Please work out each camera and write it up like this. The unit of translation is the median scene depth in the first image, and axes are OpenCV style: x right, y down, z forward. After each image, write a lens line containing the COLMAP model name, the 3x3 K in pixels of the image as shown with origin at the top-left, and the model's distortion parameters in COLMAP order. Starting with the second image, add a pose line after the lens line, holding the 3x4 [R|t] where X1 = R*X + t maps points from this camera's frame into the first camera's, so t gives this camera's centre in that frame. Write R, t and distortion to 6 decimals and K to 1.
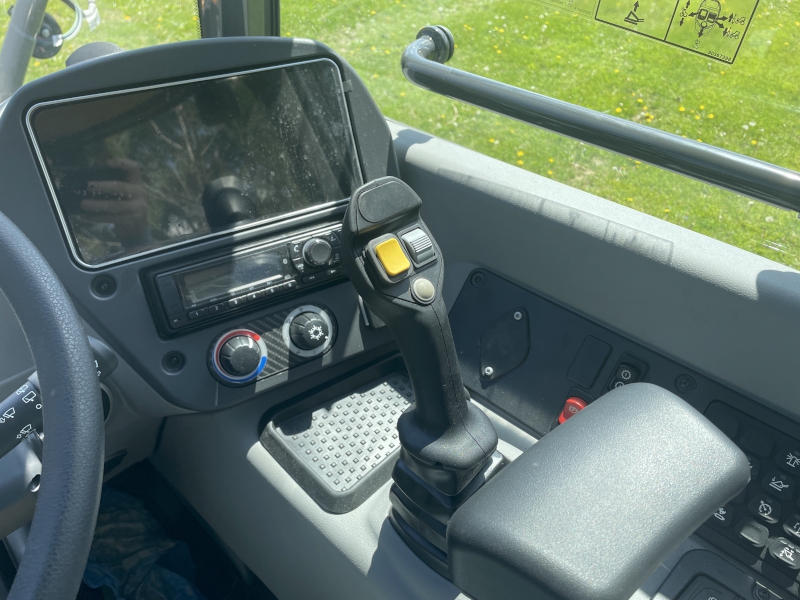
lens RADIAL K [[616.4, 0, 397.1], [0, 616.4, 296.4], [0, 0, 1]] dist [0.075281, -0.091083]
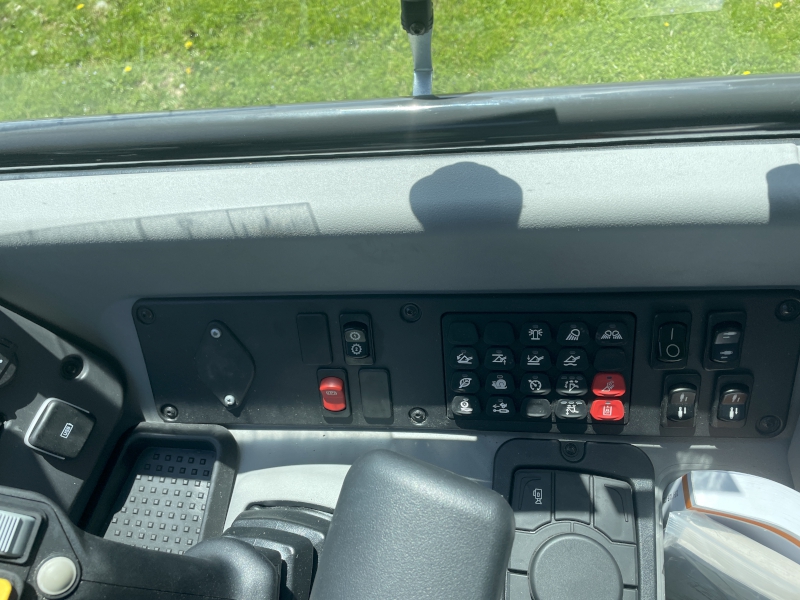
lens RADIAL K [[616.4, 0, 396.9], [0, 616.4, 300.3], [0, 0, 1]] dist [0.075281, -0.091083]
pose [[0.763723, -0.623706, 0.166488, 0.289095], [0.513990, 0.743550, 0.427723, -0.243195], [-0.390566, -0.241089, 0.888445, 0.212254]]
